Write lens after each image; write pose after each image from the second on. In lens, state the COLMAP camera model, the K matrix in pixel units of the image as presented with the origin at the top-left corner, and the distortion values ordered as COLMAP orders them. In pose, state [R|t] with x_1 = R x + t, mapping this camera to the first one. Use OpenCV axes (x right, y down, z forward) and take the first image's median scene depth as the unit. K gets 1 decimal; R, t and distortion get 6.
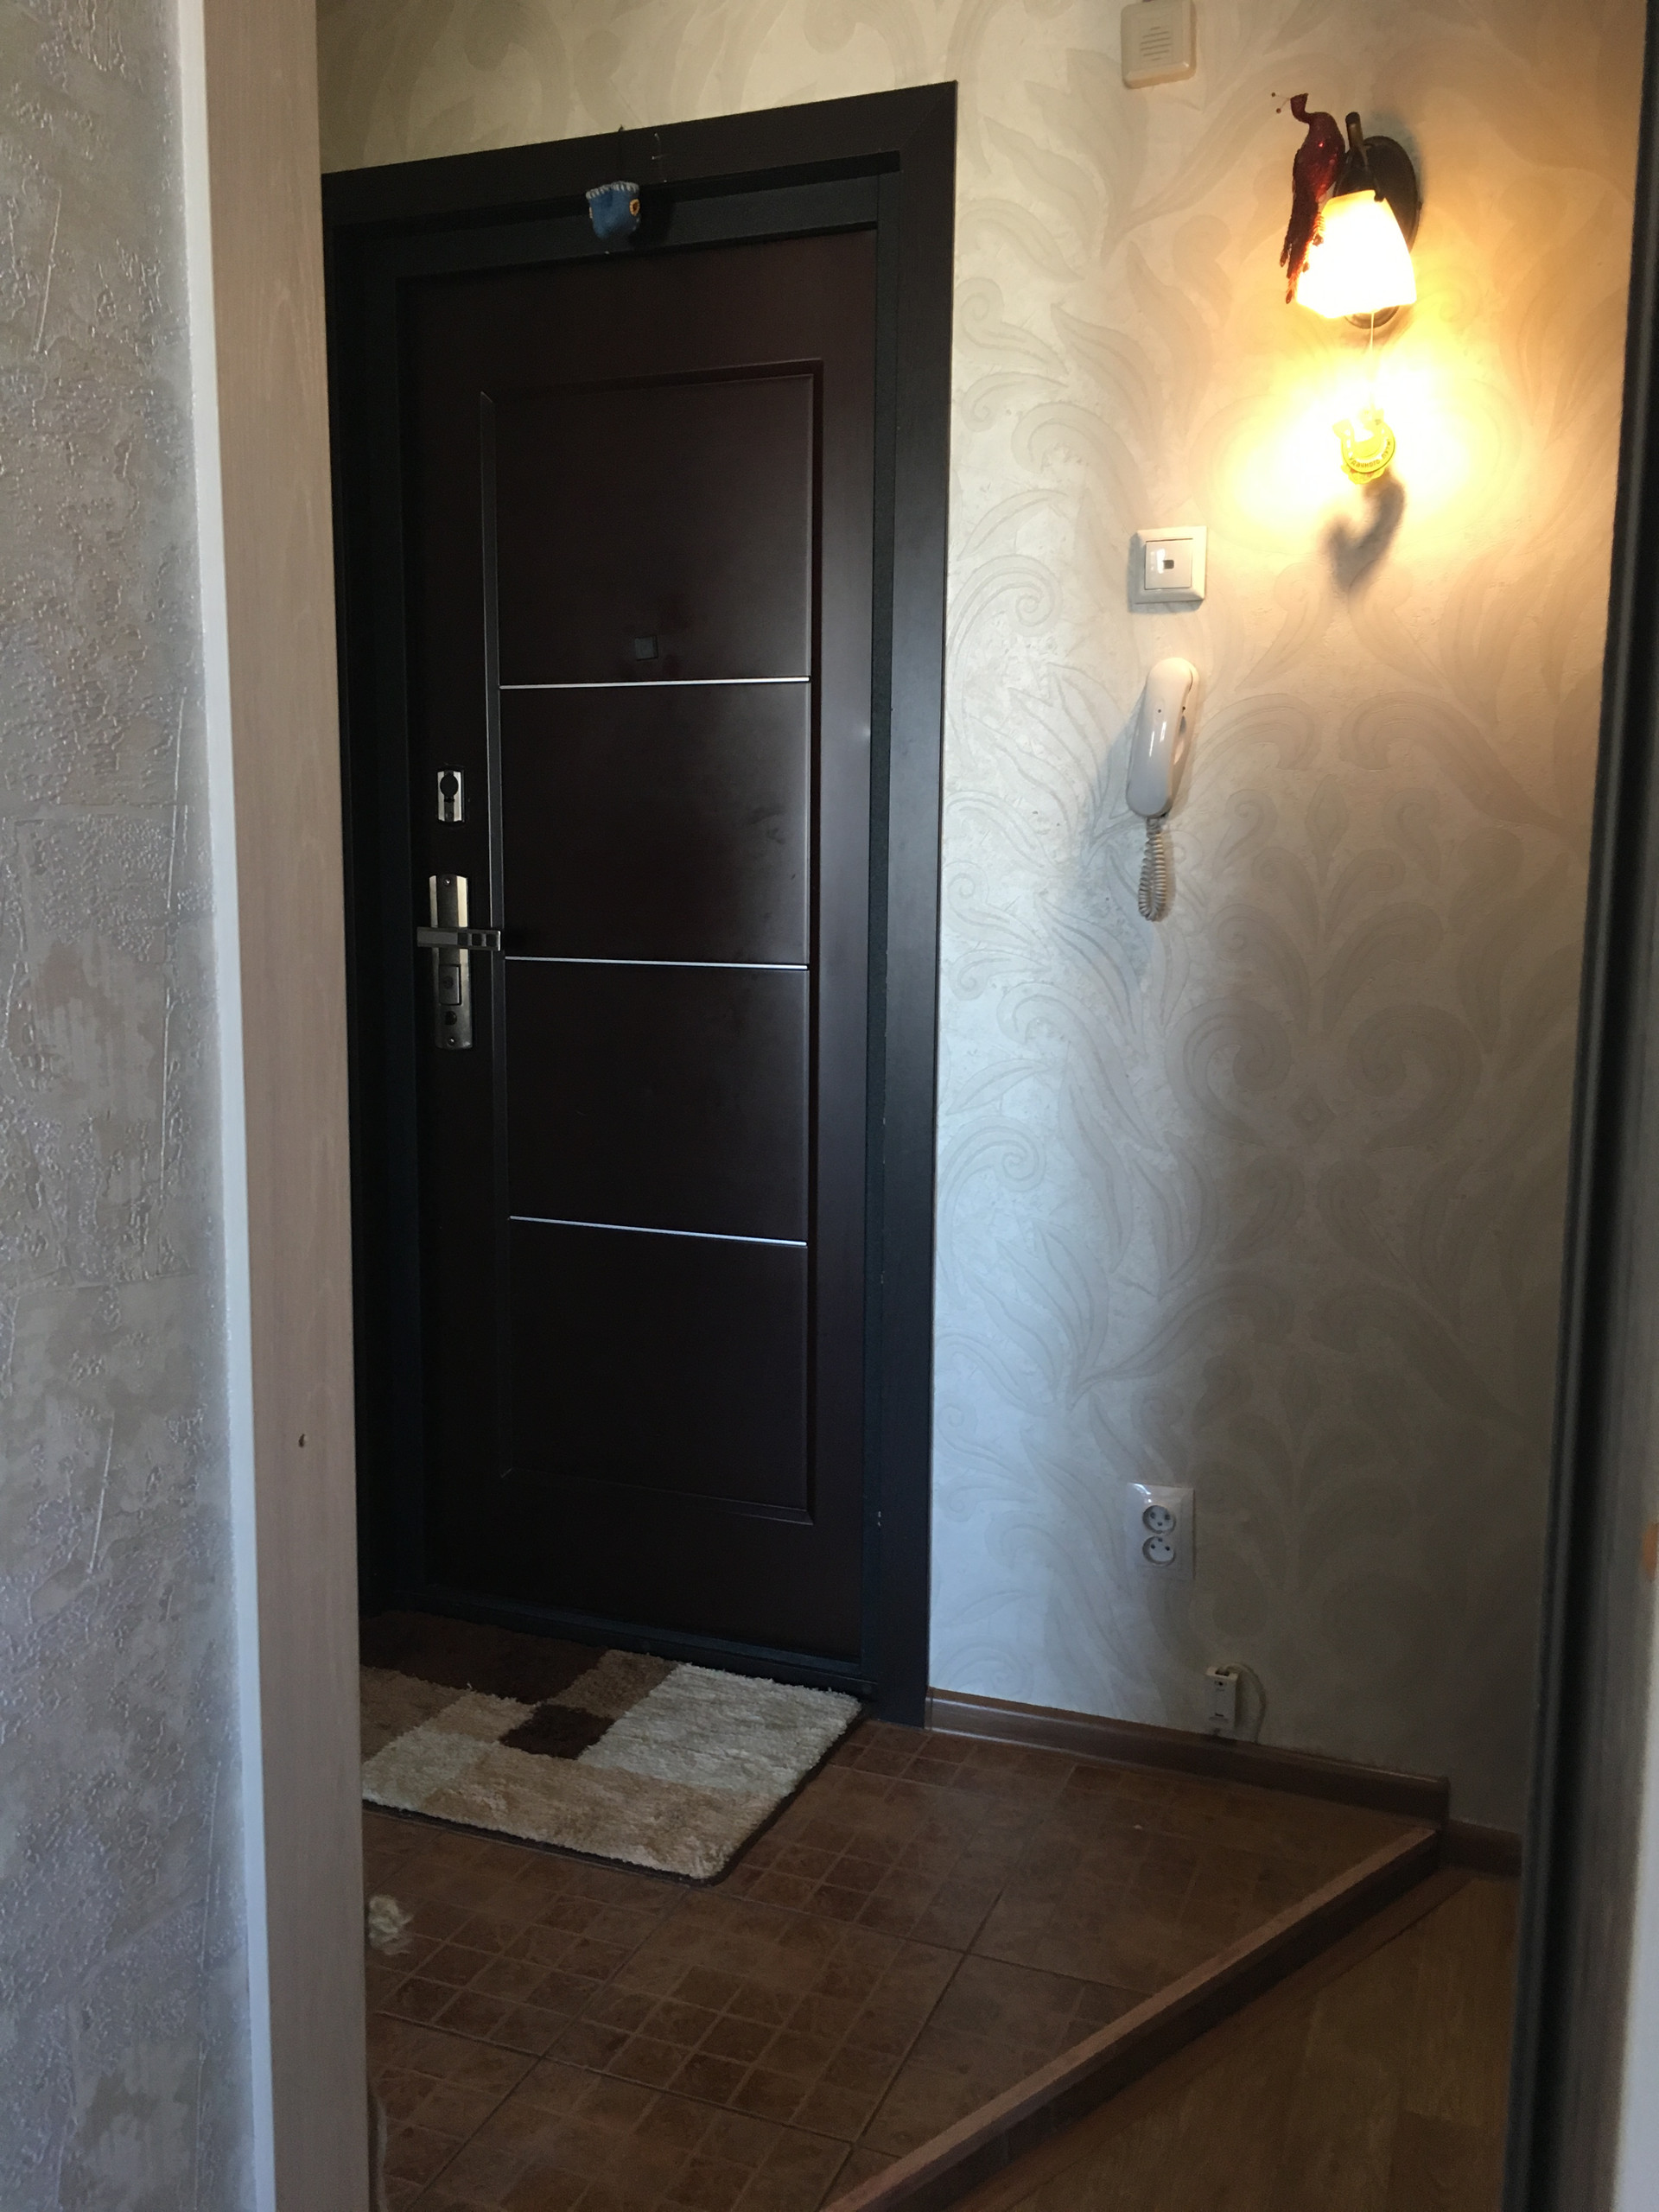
lens RADIAL K [[1833.9, 0, 804.6], [0, 1833.9, 1086.7], [0, 0, 1]] dist [0.070933, -0.091779]
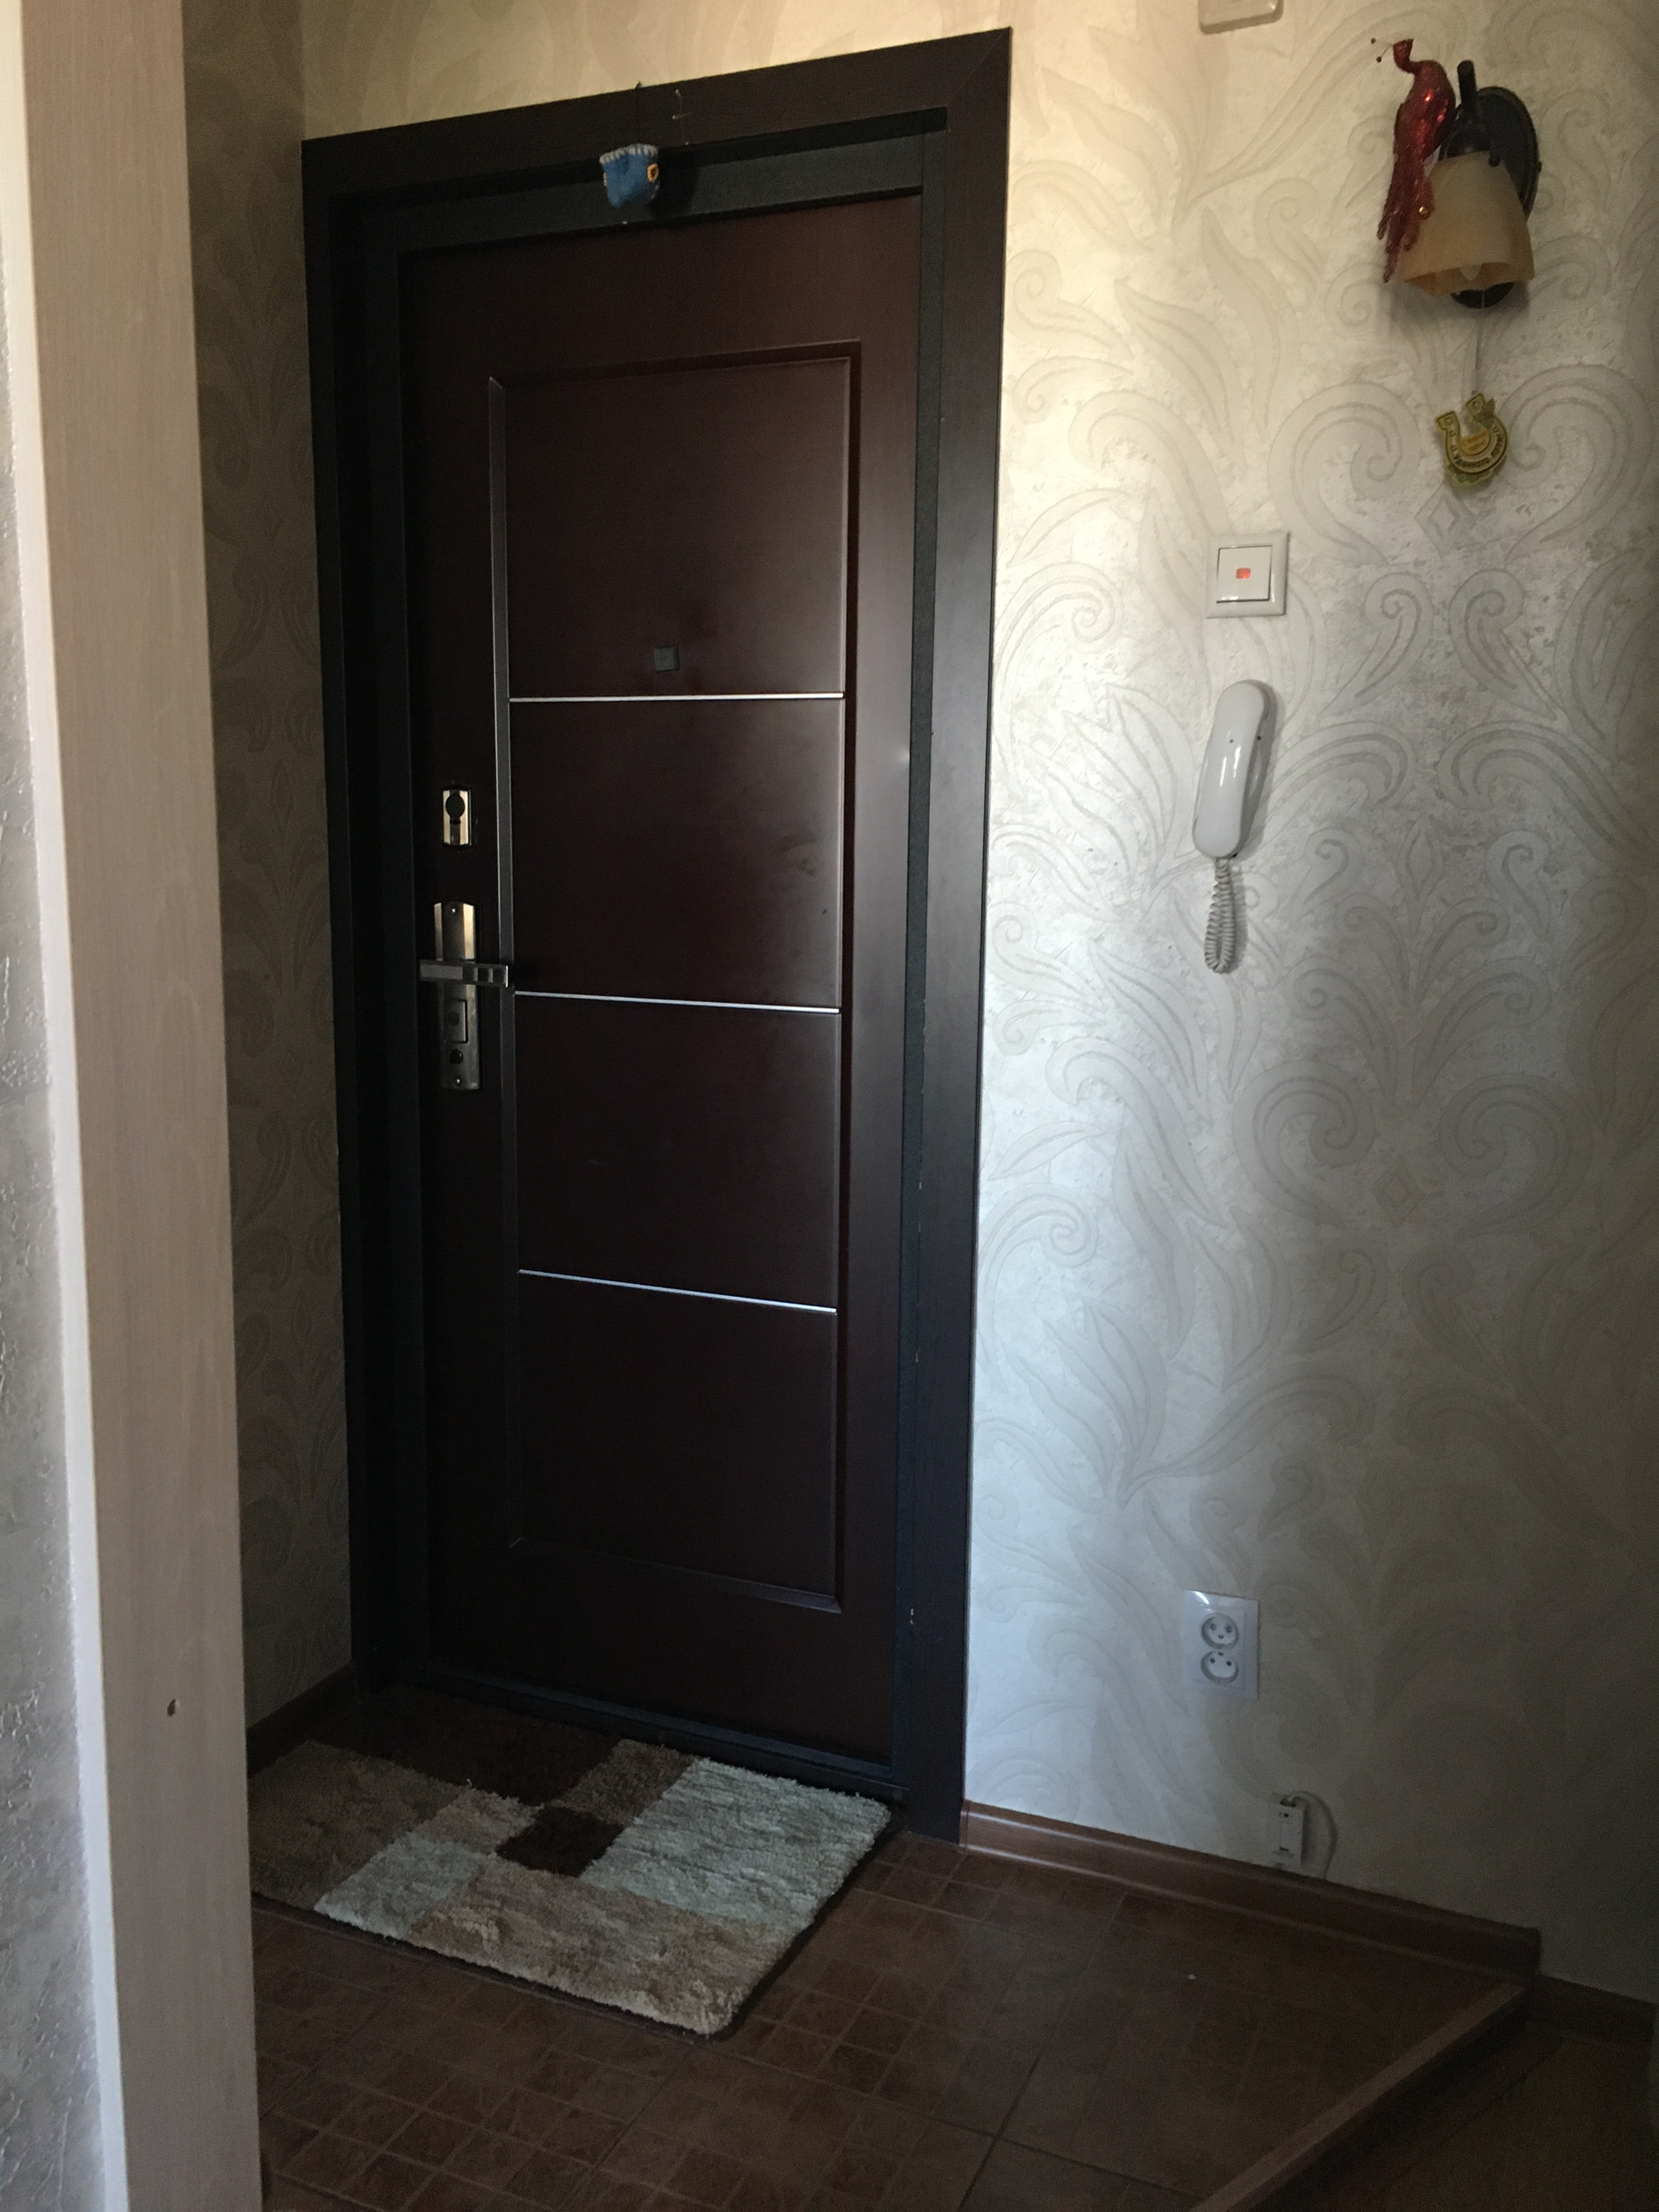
lens RADIAL K [[1833.9, 0, 804.6], [0, 1833.9, 1086.7], [0, 0, 1]] dist [0.070933, -0.091779]
pose [[0.999344, 0.008910, -0.035091, 0.018217], [-0.008092, 0.999694, 0.023385, -0.053126], [0.035288, -0.023085, 0.999111, 0.093676]]
